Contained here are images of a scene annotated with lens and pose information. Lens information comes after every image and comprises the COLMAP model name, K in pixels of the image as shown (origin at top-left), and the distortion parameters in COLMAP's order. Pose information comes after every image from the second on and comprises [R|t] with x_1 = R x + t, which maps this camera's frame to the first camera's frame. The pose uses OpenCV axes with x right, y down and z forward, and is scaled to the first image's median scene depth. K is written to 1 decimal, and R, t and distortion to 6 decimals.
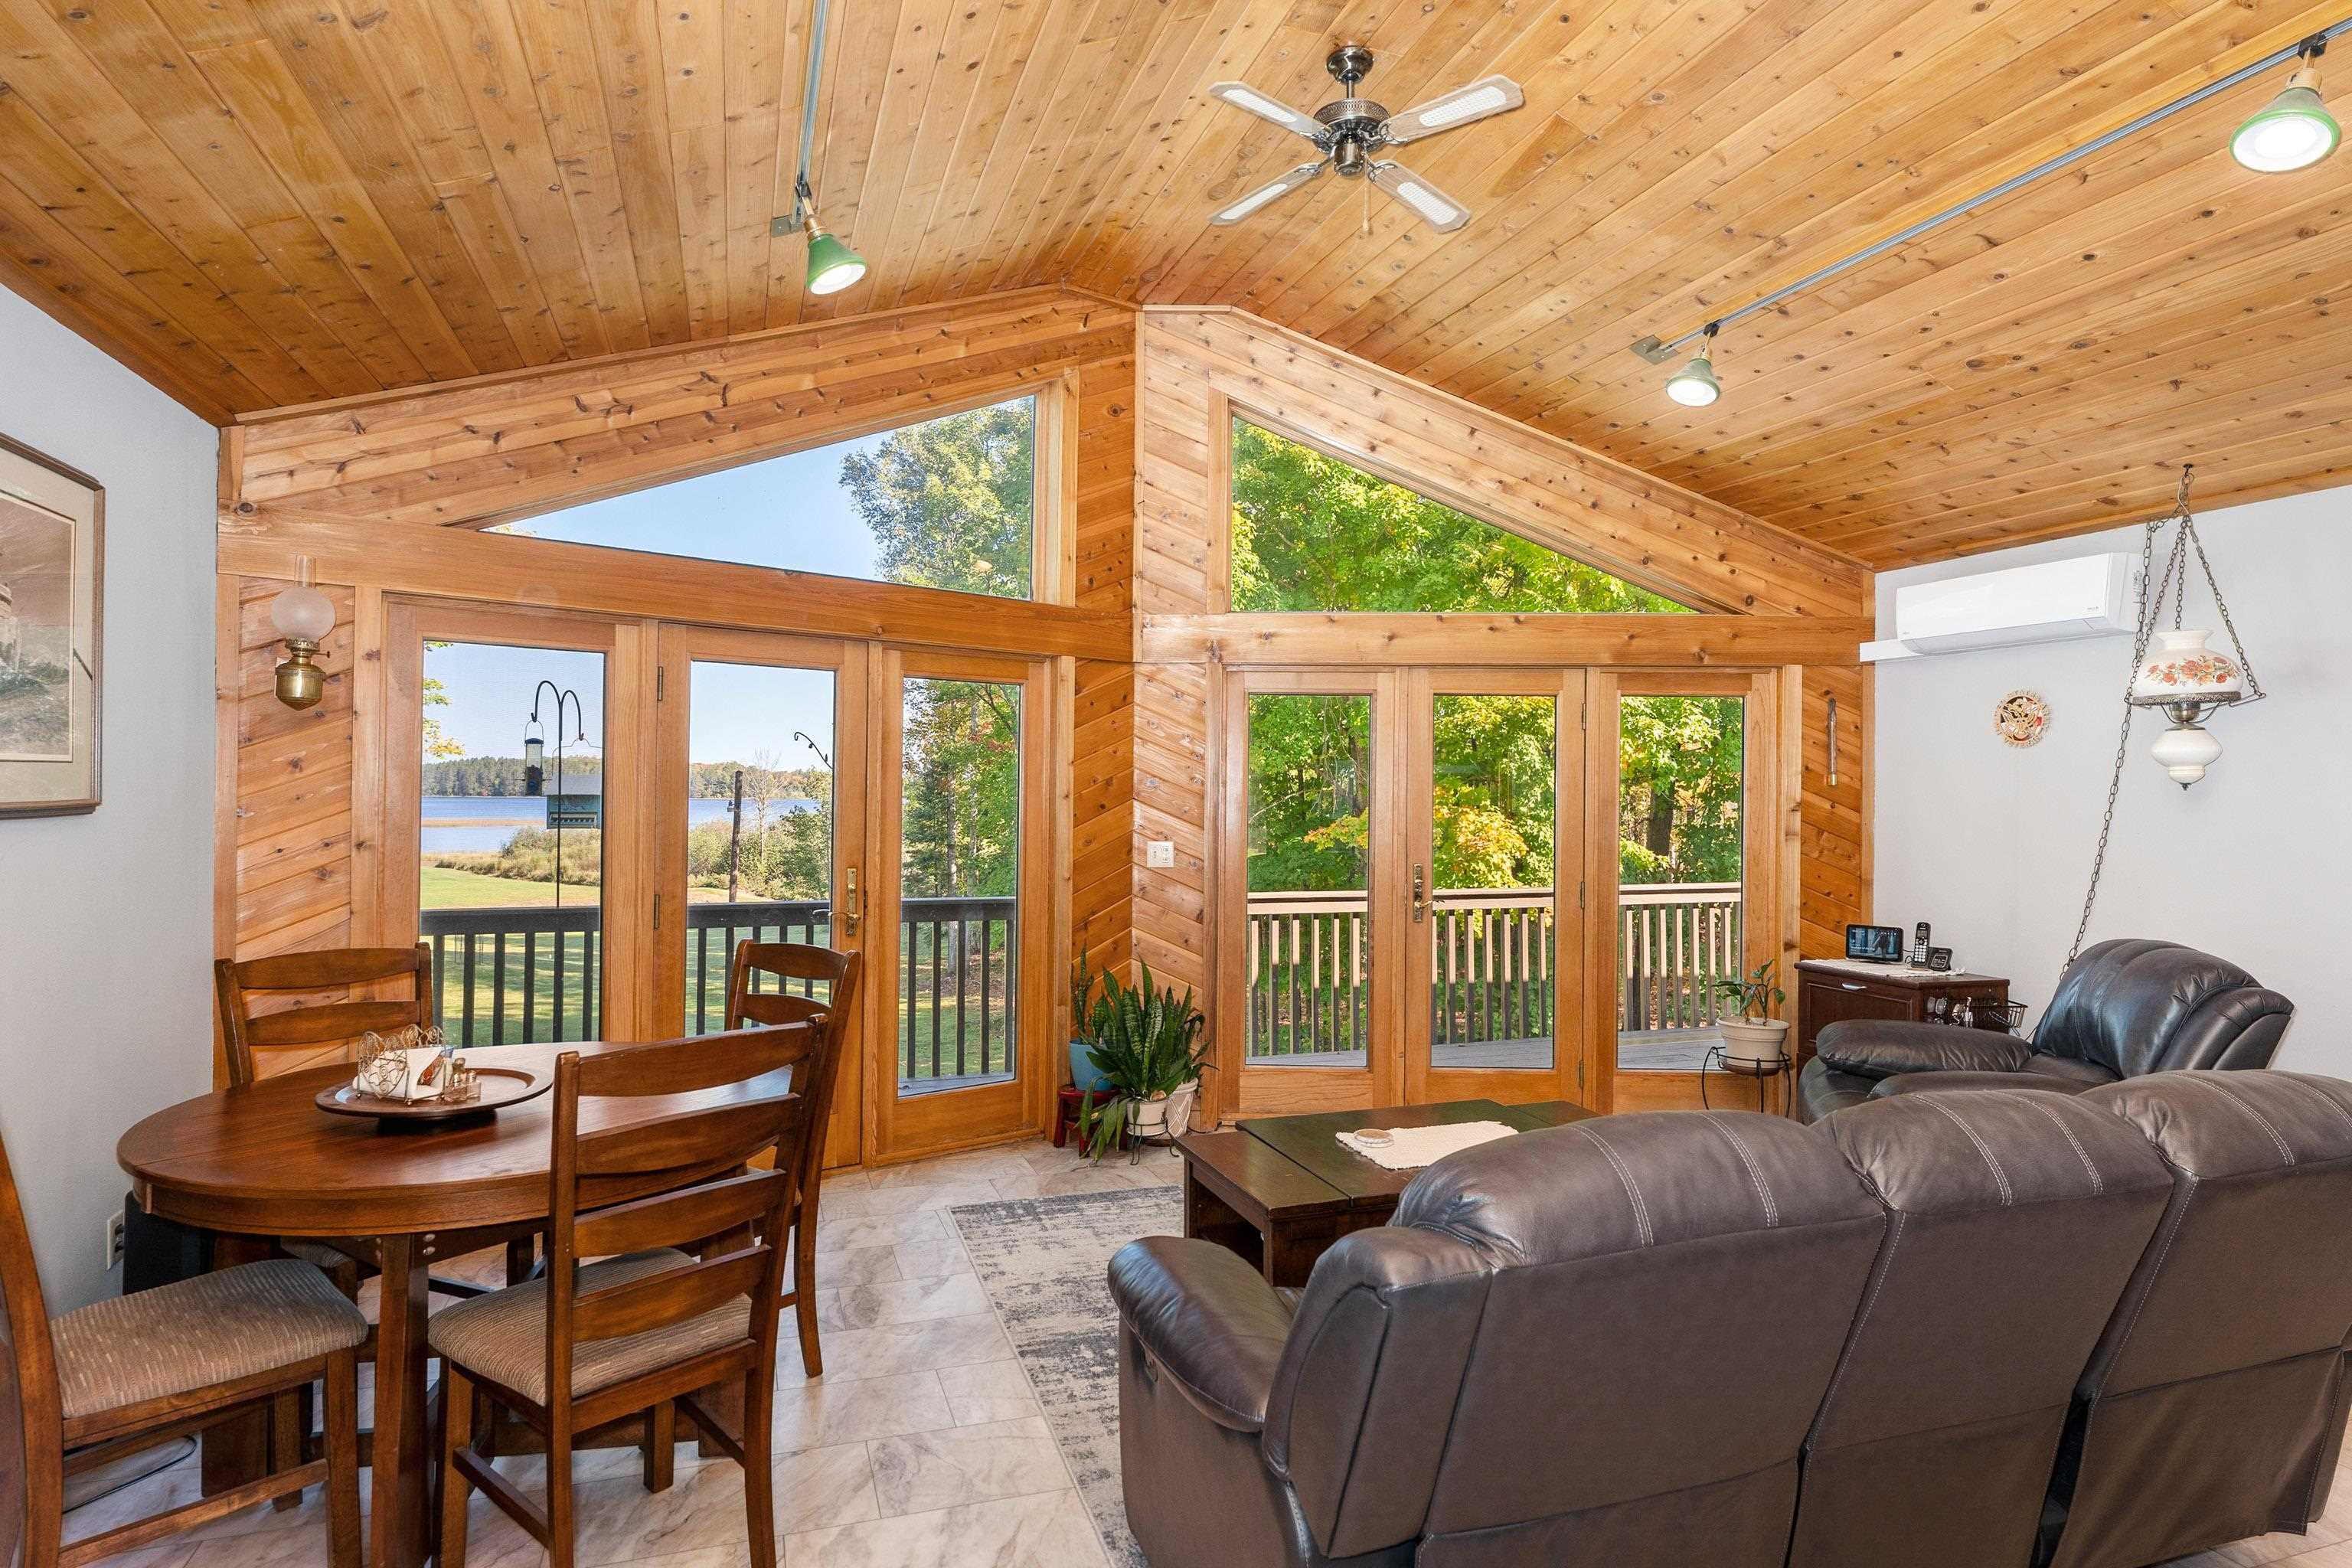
lens RADIAL K [[1287.5, 0, 1174.6], [0, 1287.5, 779.7], [0, 0, 1]] dist [-0.000518, 0.001334]
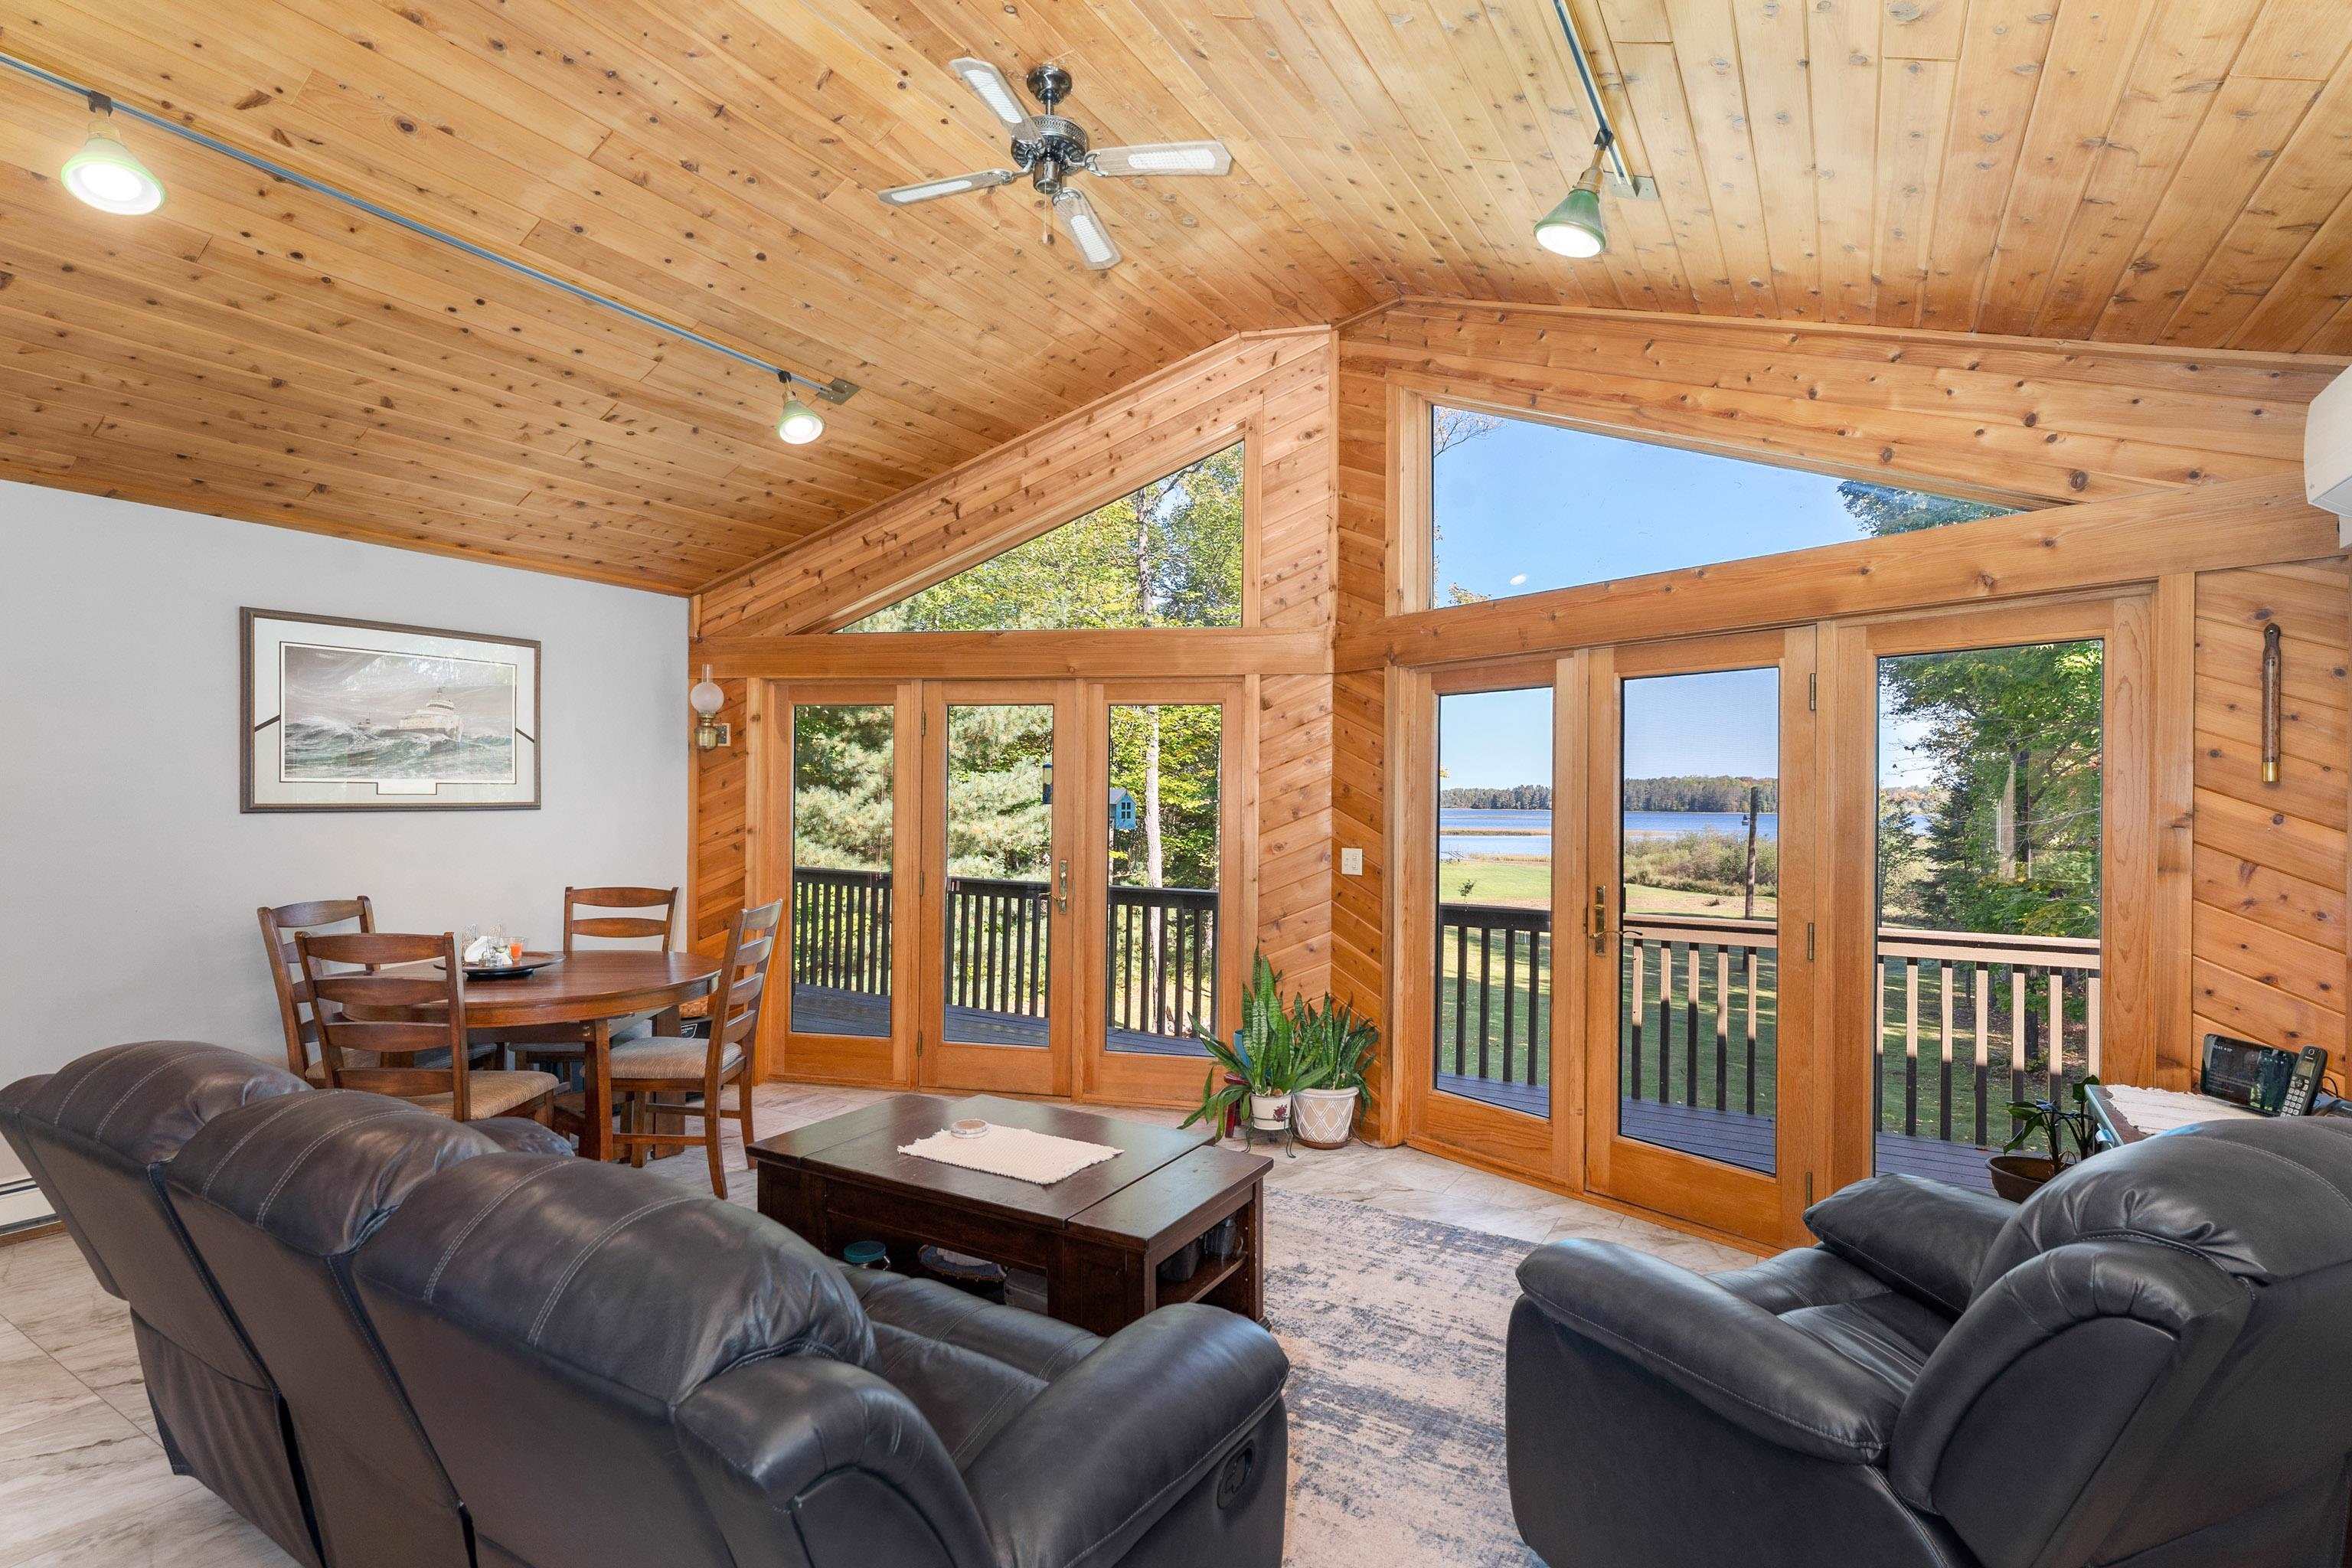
lens RADIAL K [[1120.1, 0, 1168.0], [0, 1120.1, 796.4], [0, 0, 1]] dist [-0.001697, -0.000280]
pose [[0.637561, -0.006004, -0.770377, 0.702392], [0.005598, 0.999979, -0.003160, 0.010536], [0.770380, -0.002298, 0.637581, 0.404820]]
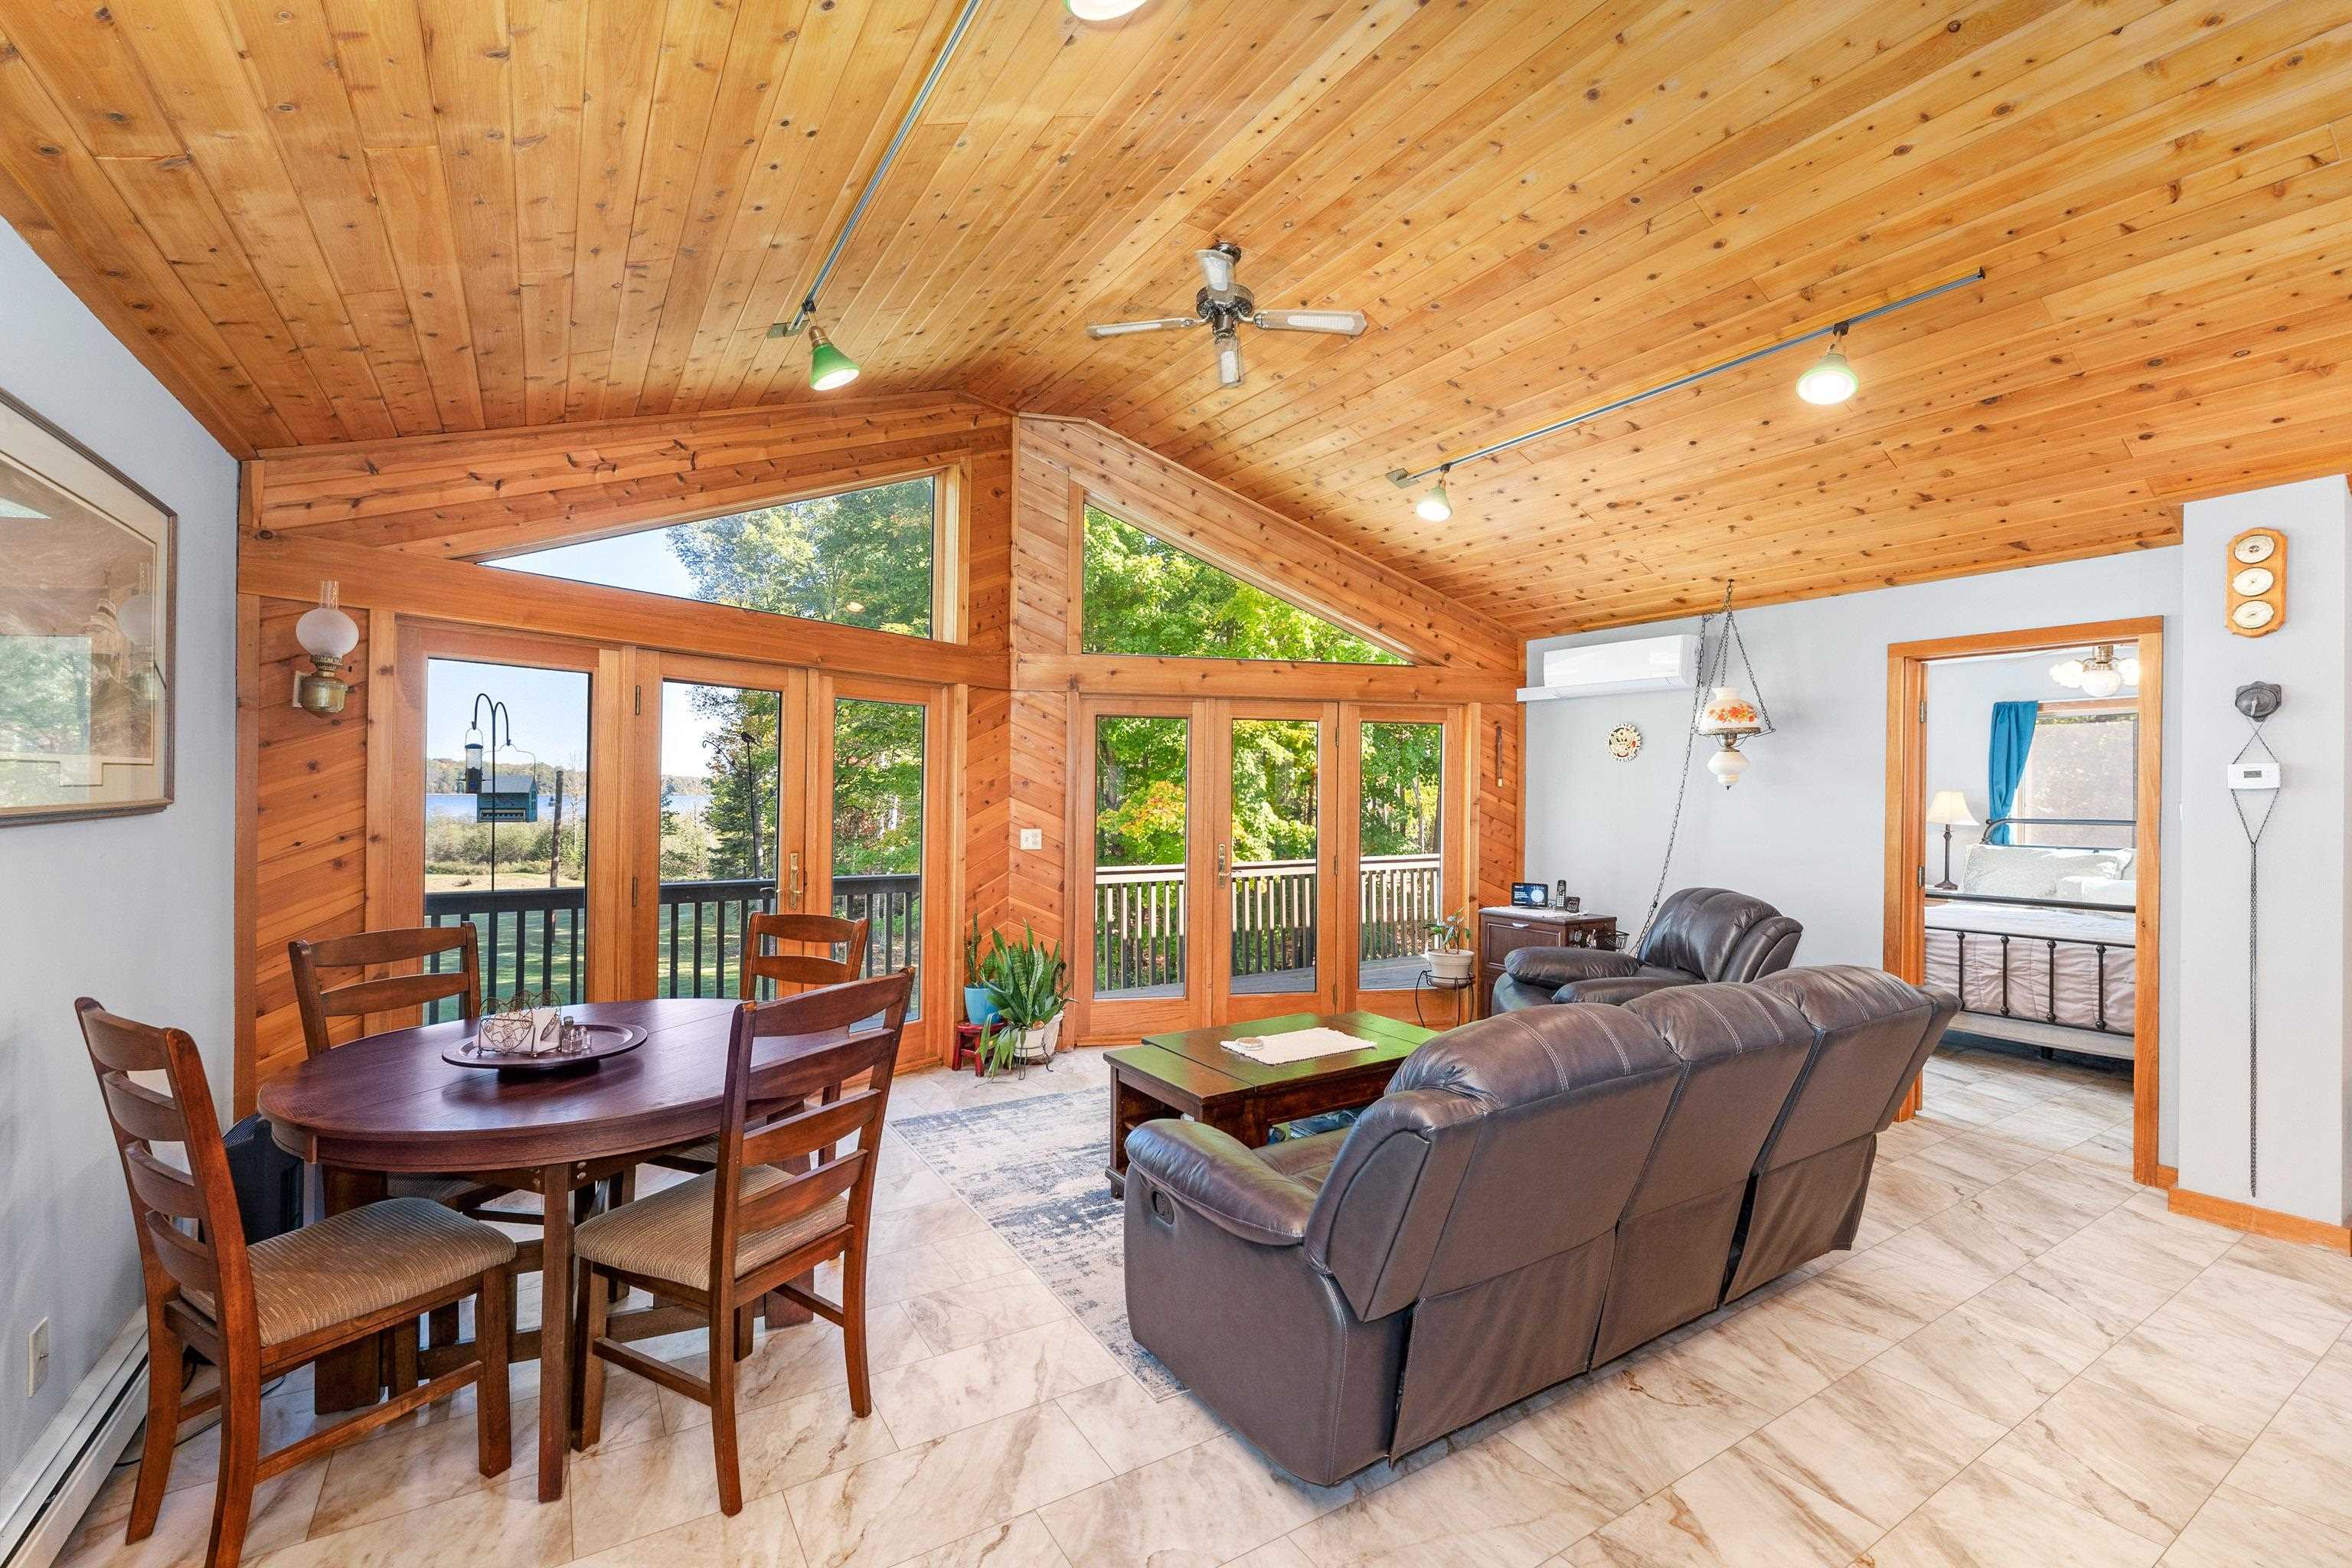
lens RADIAL K [[1007.1, 0, 1176.0], [0, 1007.1, 784.0], [0, 0, 1]] dist [-0.000129, -0.000477]
pose [[0.972773, 0.002089, 0.231750, -0.126859], [-0.003056, 0.999988, 0.003811, -0.002108], [-0.231739, -0.004415, 0.972768, -0.019358]]
